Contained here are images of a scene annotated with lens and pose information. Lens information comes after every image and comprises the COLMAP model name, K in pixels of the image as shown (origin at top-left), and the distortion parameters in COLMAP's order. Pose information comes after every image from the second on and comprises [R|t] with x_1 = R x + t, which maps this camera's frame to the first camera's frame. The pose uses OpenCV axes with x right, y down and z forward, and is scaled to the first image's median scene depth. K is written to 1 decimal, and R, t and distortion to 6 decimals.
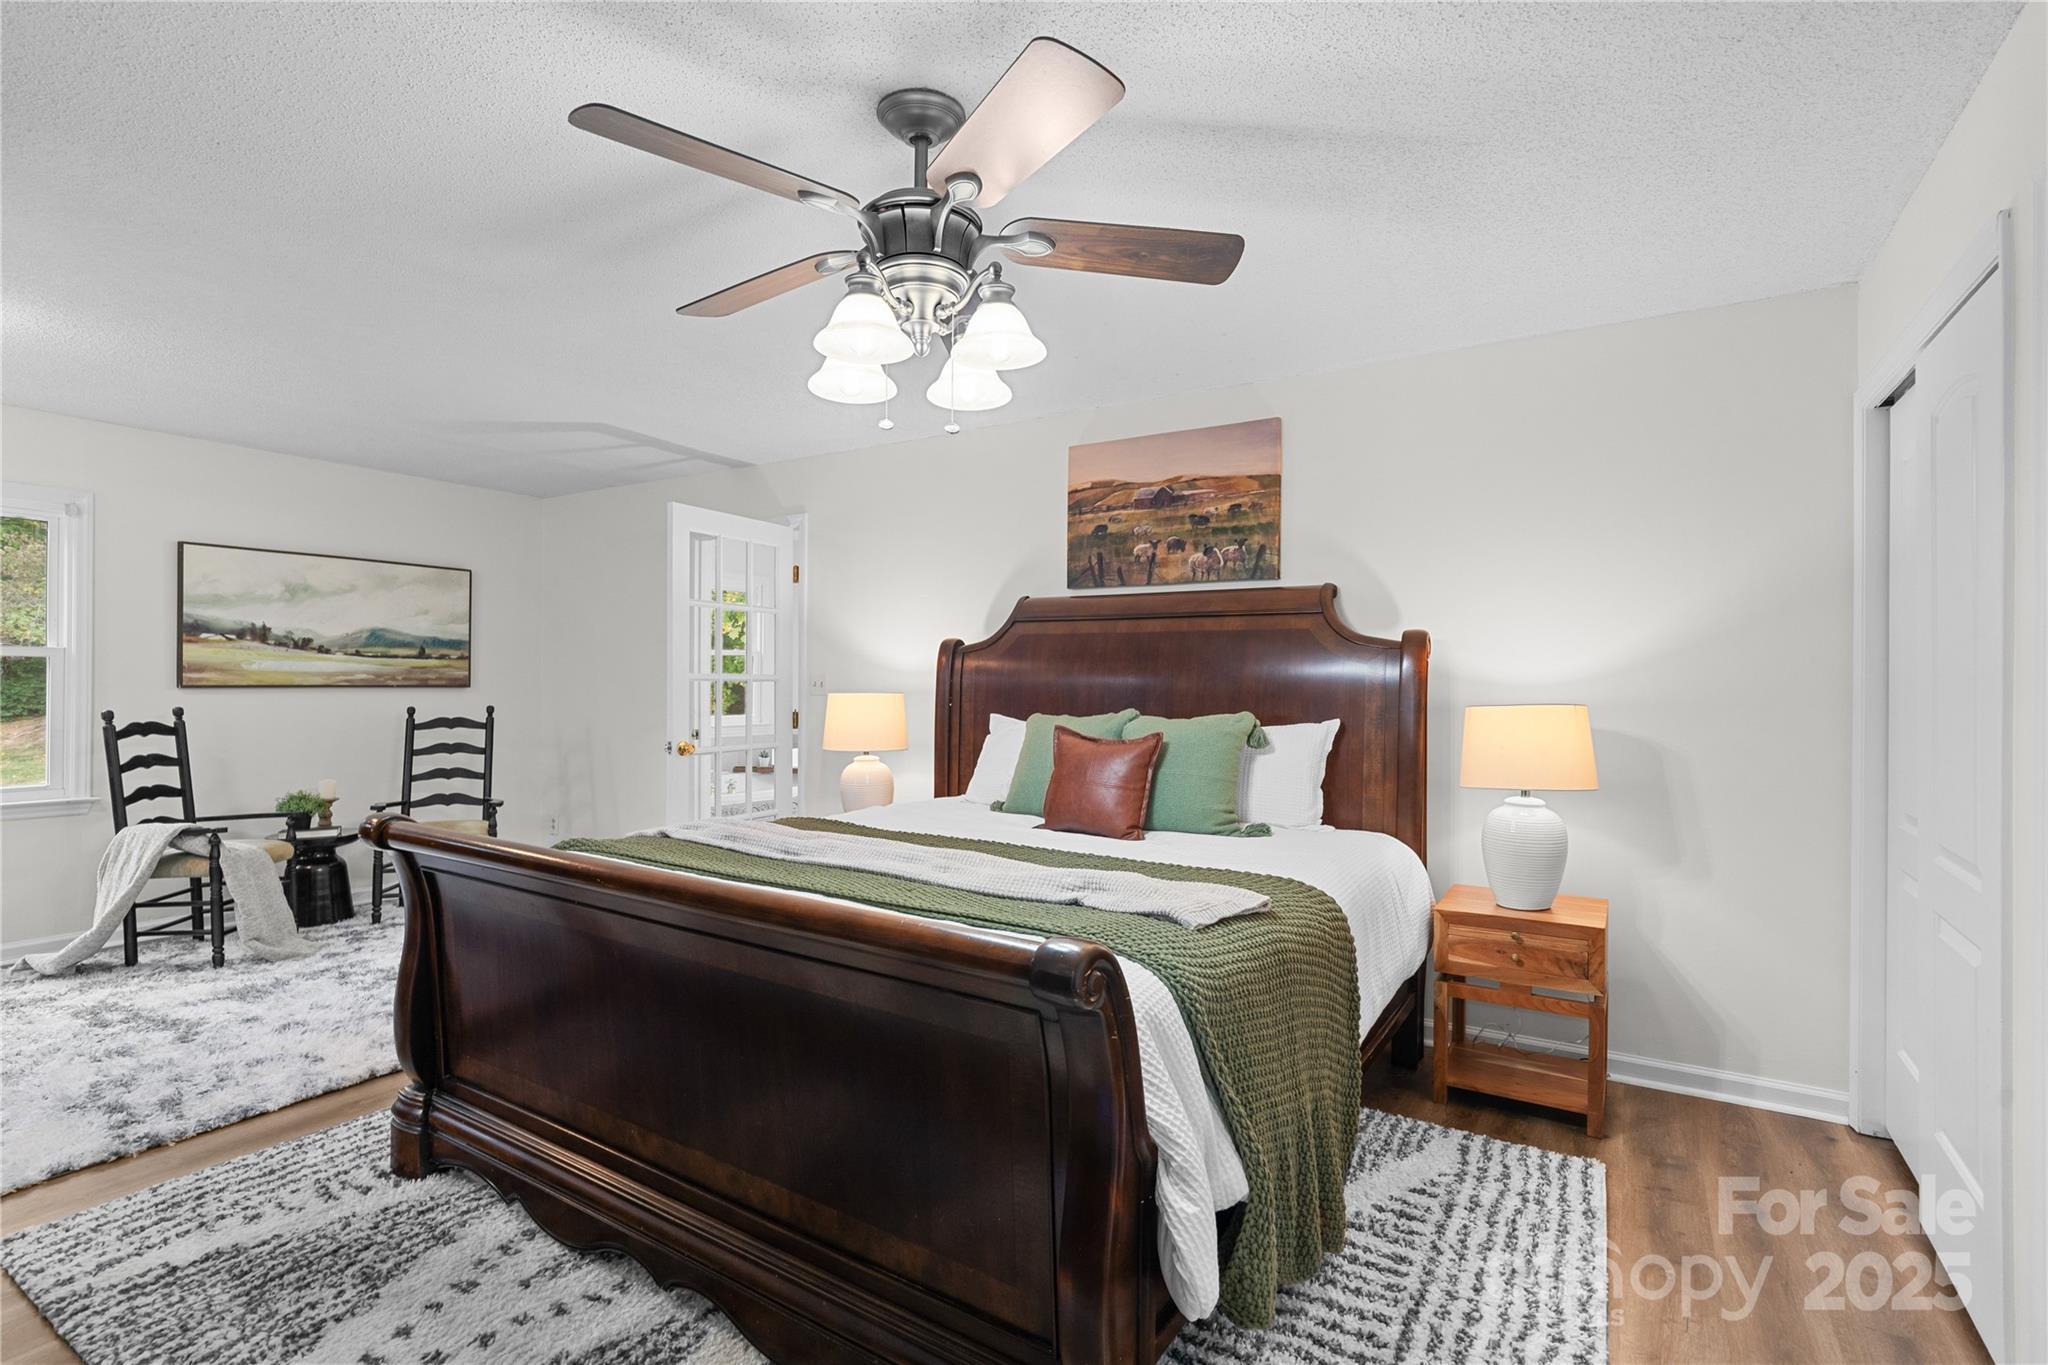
lens RADIAL K [[974.9, 0, 1025.5], [0, 974.9, 679.5], [0, 0, 1]] dist [-0.014492, -0.000465]
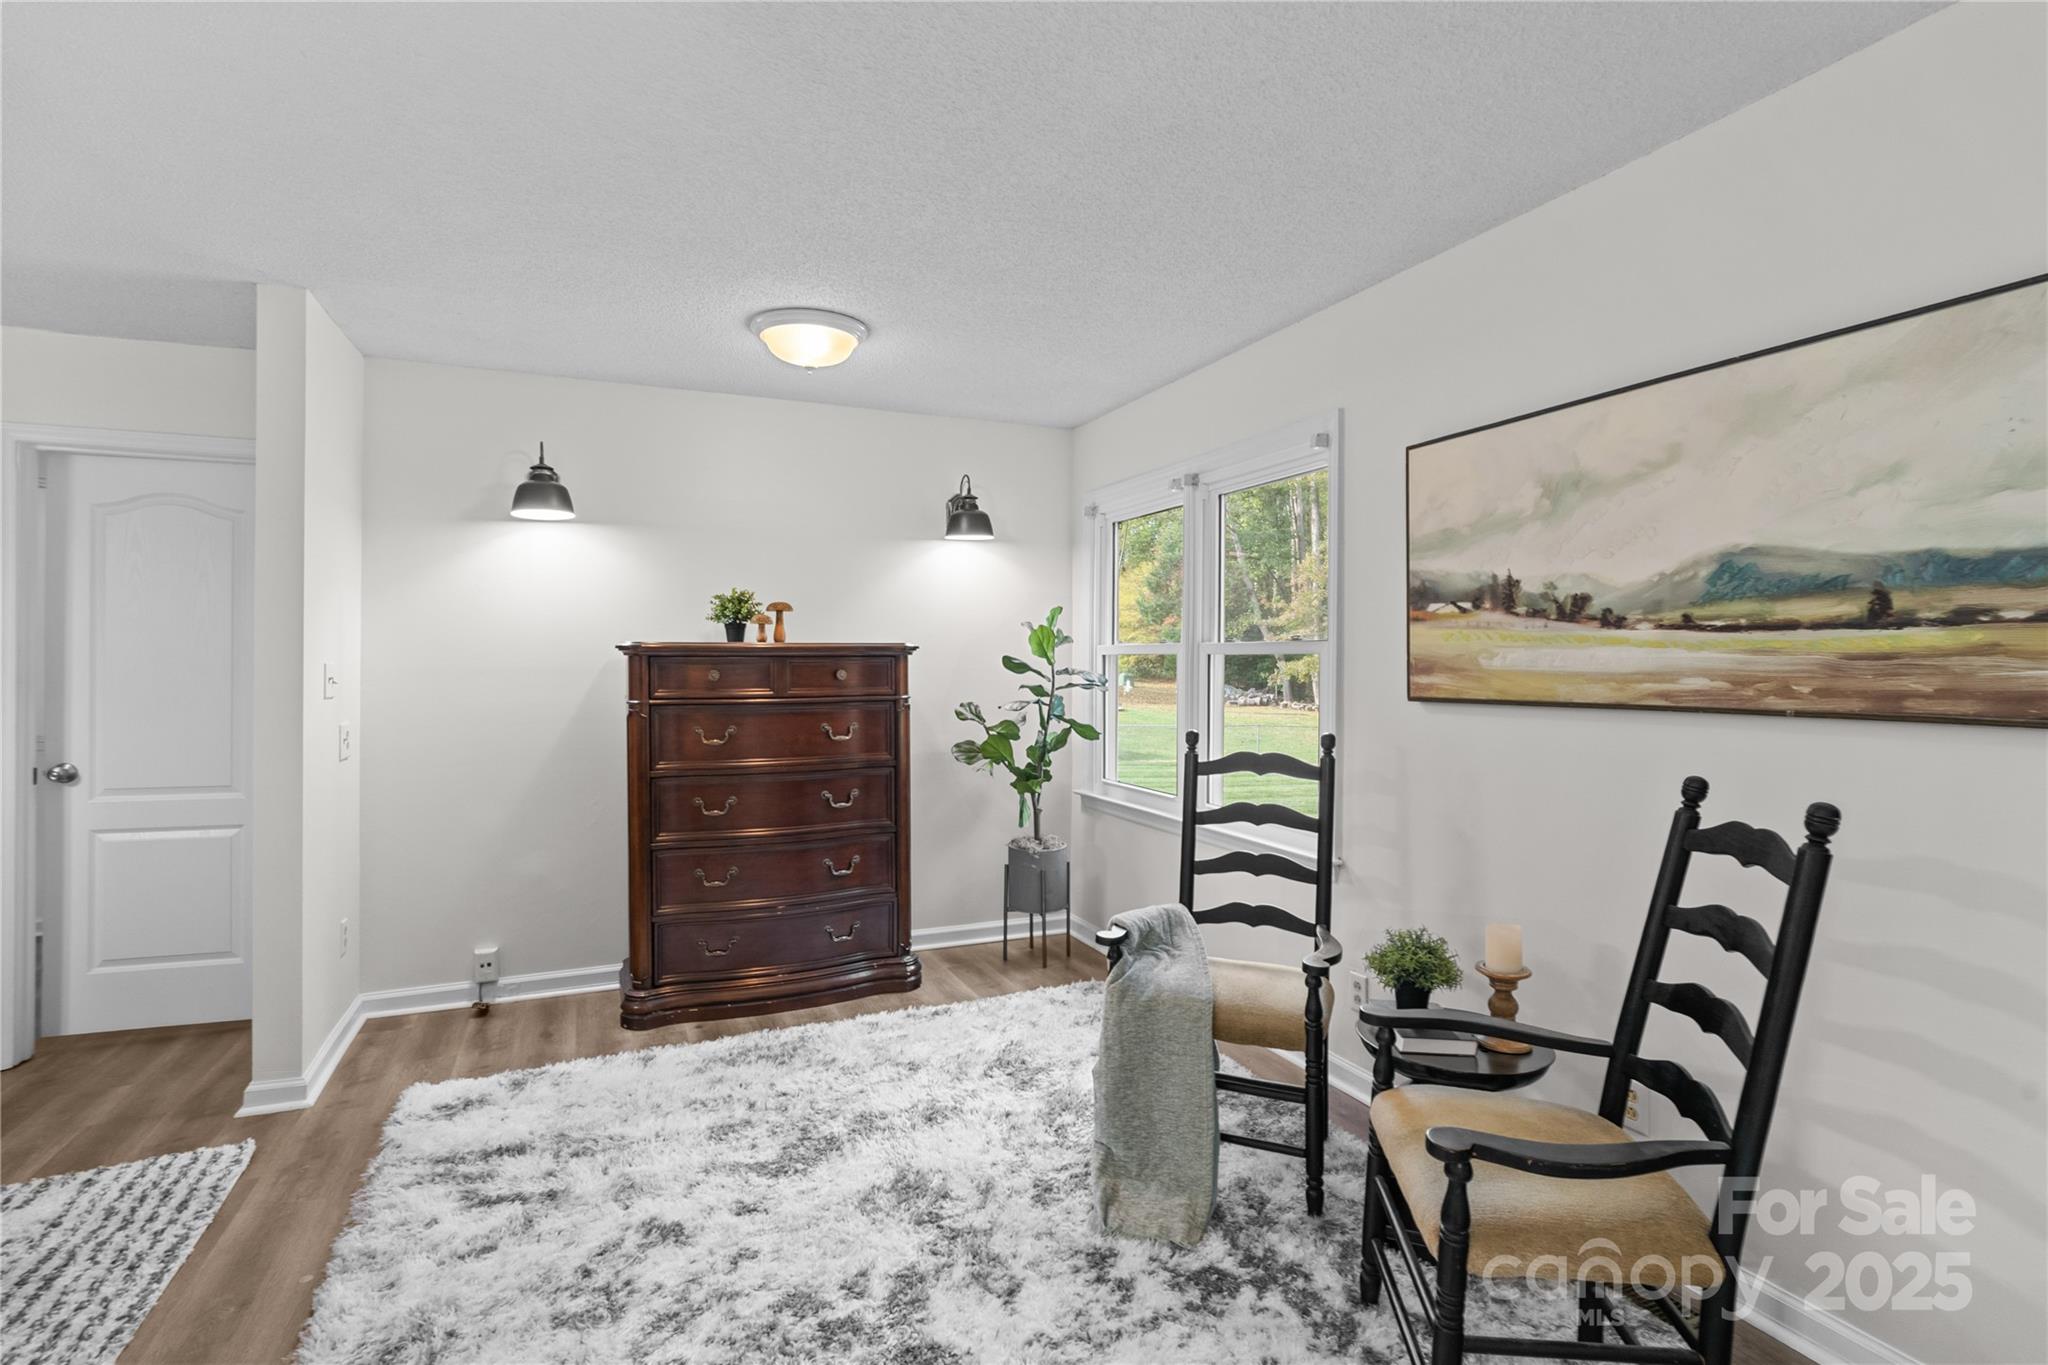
lens RADIAL K [[974.9, 0, 1019.0], [0, 974.9, 673.5], [0, 0, 1]] dist [-0.014492, -0.000465]
pose [[-0.553095, 0.001602, -0.833117, -0.248425], [-0.000055, 0.999998, 0.001959, -0.008472], [0.833118, 0.001129, -0.553094, 1.066572]]
